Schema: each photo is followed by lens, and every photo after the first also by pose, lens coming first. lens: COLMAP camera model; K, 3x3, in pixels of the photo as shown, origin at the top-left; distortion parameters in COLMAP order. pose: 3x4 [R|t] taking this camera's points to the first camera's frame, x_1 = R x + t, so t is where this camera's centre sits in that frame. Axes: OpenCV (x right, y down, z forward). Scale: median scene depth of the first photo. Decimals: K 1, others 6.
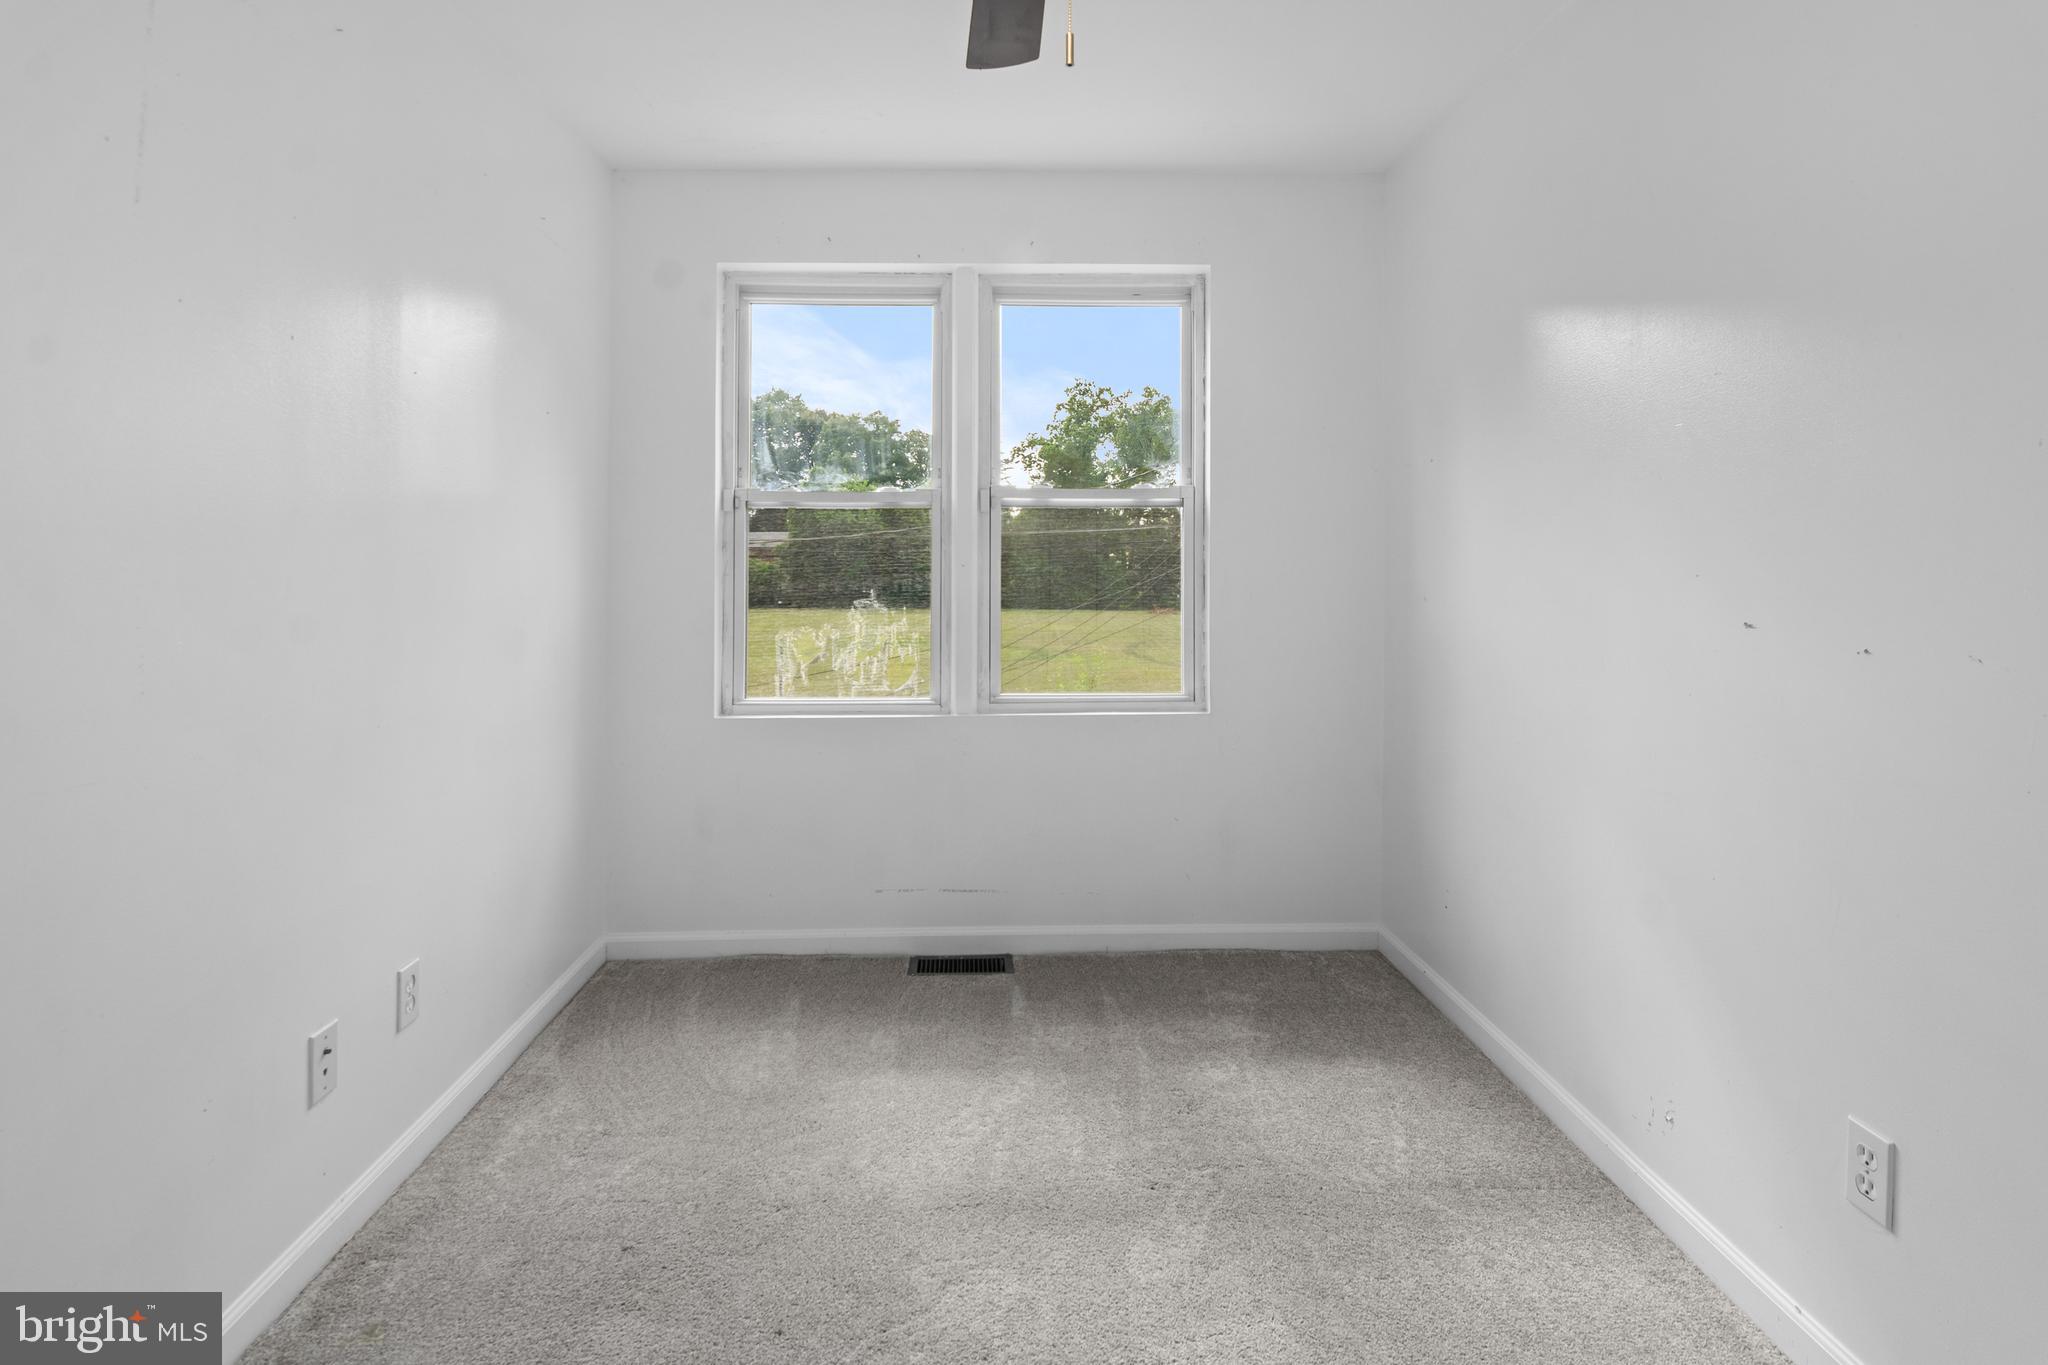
lens RADIAL K [[1024.4, 0, 1029.8], [0, 1024.4, 584.4], [0, 0, 1]] dist [-0.001479, -0.007203]
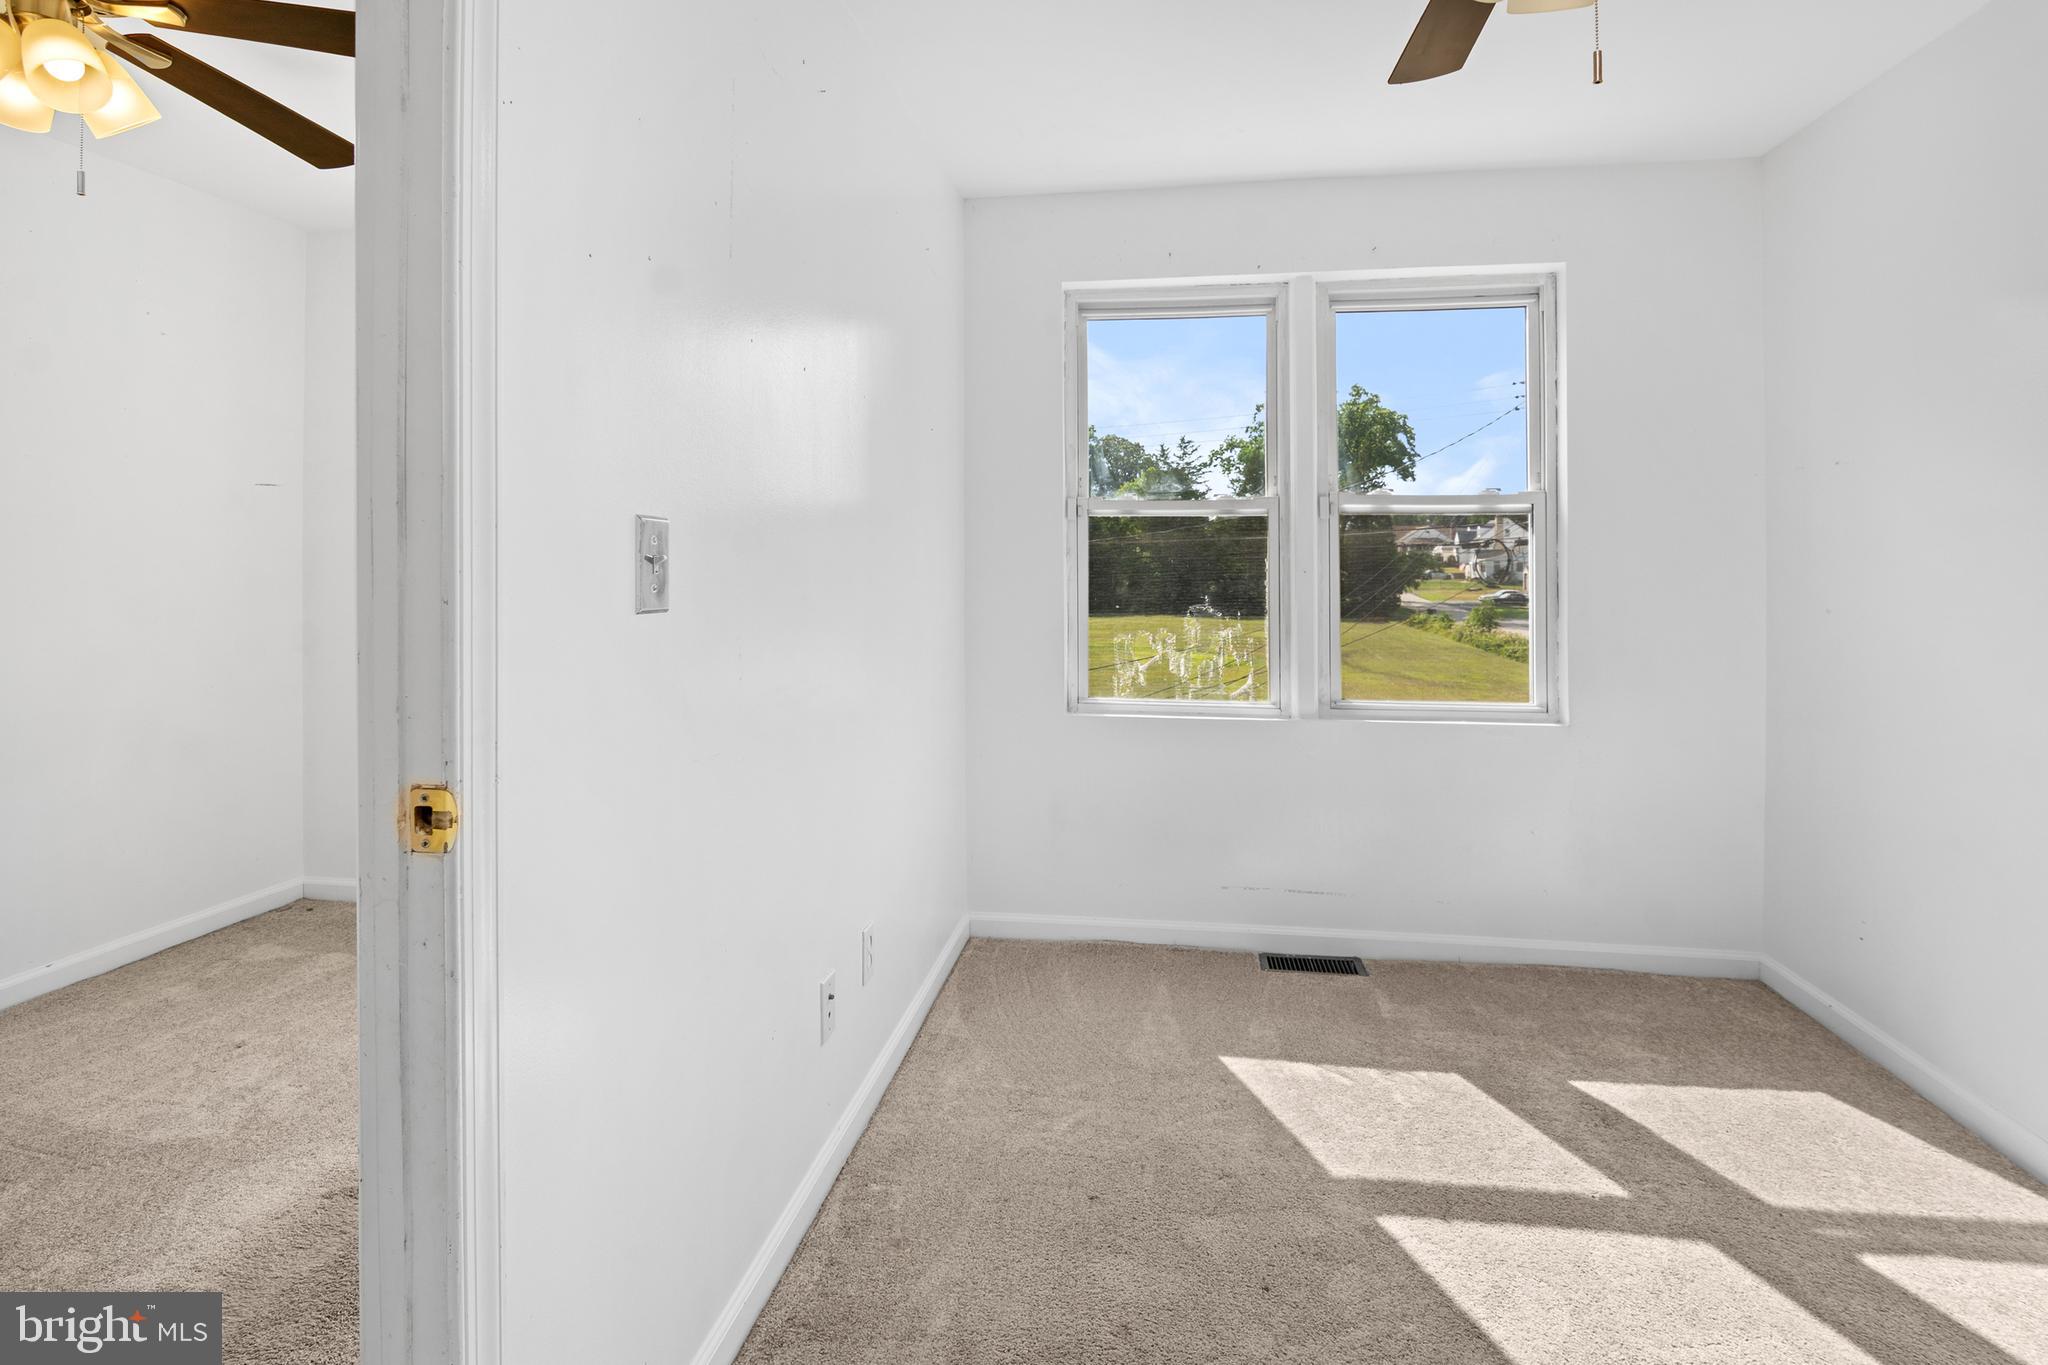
lens RADIAL K [[1026.7, 0, 1031.4], [0, 1026.7, 600.1], [0, 0, 1]] dist [-0.006574, -0.002513]
pose [[0.983924, 0.010331, -0.178289, -0.159984], [-0.008418, 0.999899, 0.011483, -0.000358], [0.178390, -0.009798, 0.983911, -0.049133]]
